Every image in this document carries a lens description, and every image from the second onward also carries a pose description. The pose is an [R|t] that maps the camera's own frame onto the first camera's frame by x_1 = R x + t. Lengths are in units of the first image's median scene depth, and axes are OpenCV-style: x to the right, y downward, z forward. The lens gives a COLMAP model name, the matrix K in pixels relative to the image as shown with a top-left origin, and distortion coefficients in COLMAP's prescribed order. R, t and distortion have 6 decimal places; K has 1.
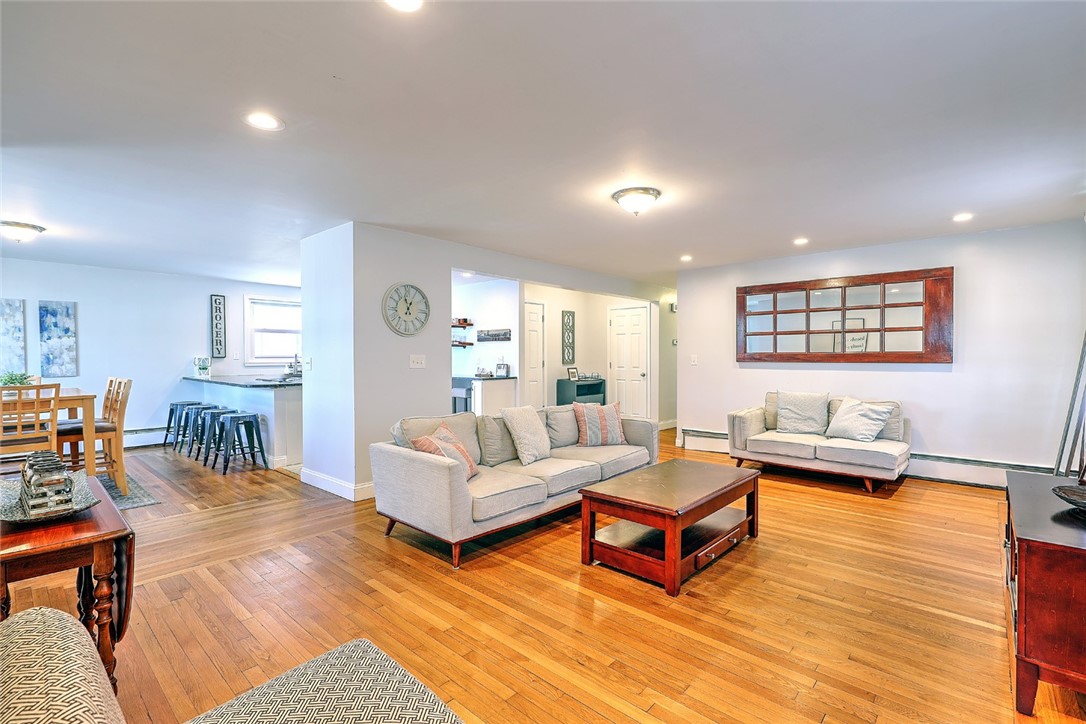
lens RADIAL K [[490.2, 0, 545.7], [0, 490.2, 361.3], [0, 0, 1]] dist [0.003534, 0.000359]
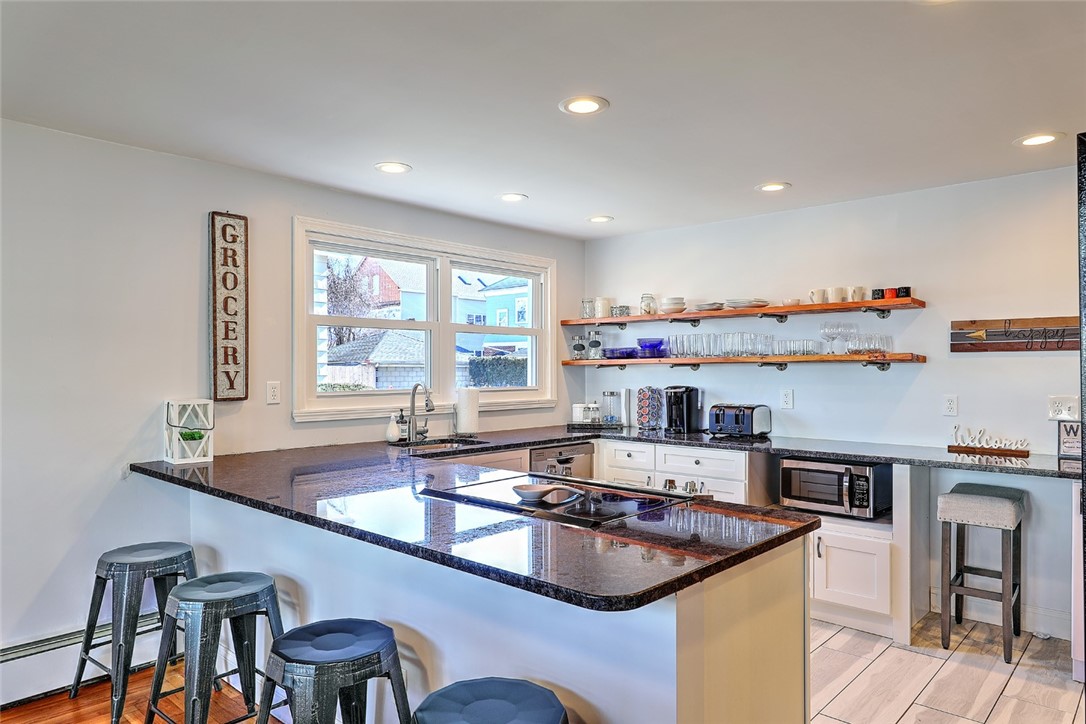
lens RADIAL K [[683.2, 0, 541.9], [0, 683.2, 367.1], [0, 0, 1]] dist [-0.022003, -0.000433]
pose [[0.999800, -0.000386, -0.020007, -0.447246], [0.000110, 0.999905, -0.013790, -0.023932], [0.020010, 0.013785, 0.999705, 0.544408]]
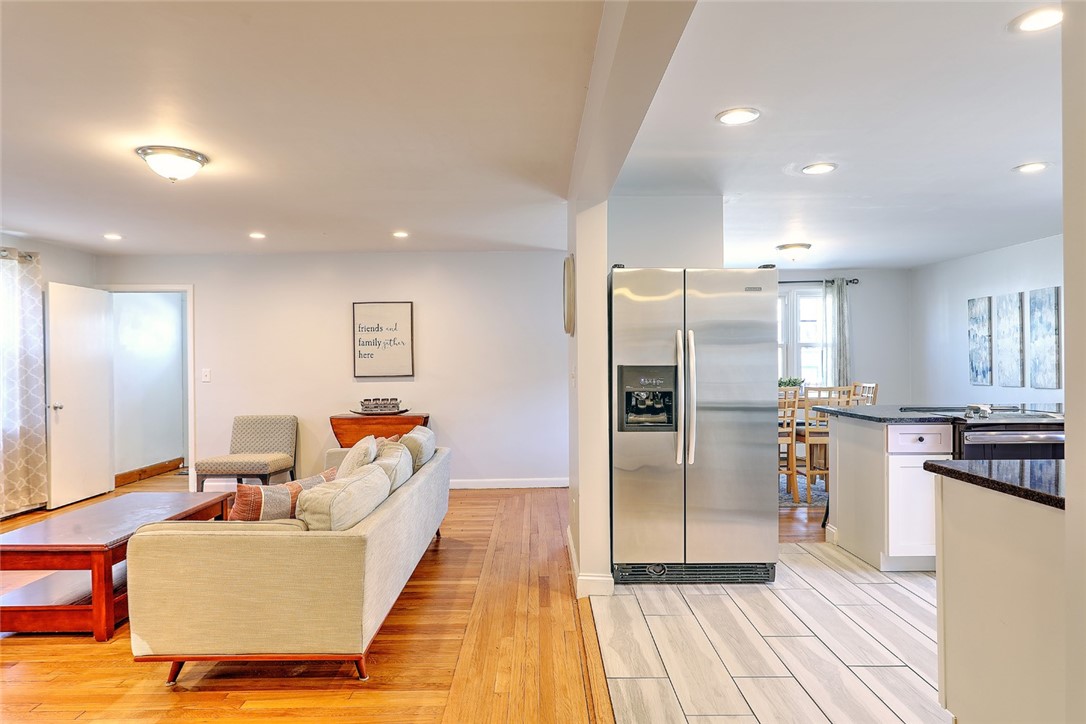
lens RADIAL K [[656.4, 0, 542.5], [0, 656.4, 363.9], [0, 0, 1]] dist [0.010660, 0.001443]
pose [[-0.734347, 0.009901, -0.678702, 0.224042], [-0.001474, 0.999868, 0.016181, -0.018260], [0.678773, 0.012883, -0.734235, 1.020430]]
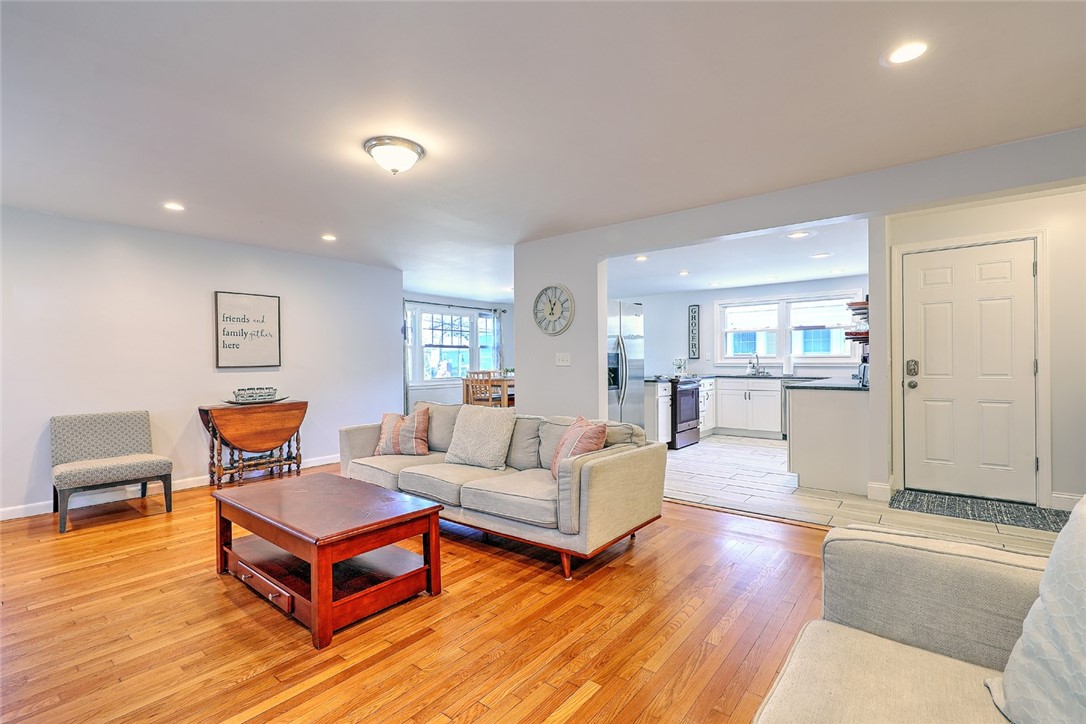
lens RADIAL K [[490.2, 0, 544.1], [0, 490.2, 361.8], [0, 0, 1]] dist [0.003534, 0.000359]
pose [[0.057657, -0.000867, -0.998336, 0.485848], [-0.007880, 0.999968, -0.001323, 0.004789], [0.998305, 0.007943, 0.057649, 0.578584]]
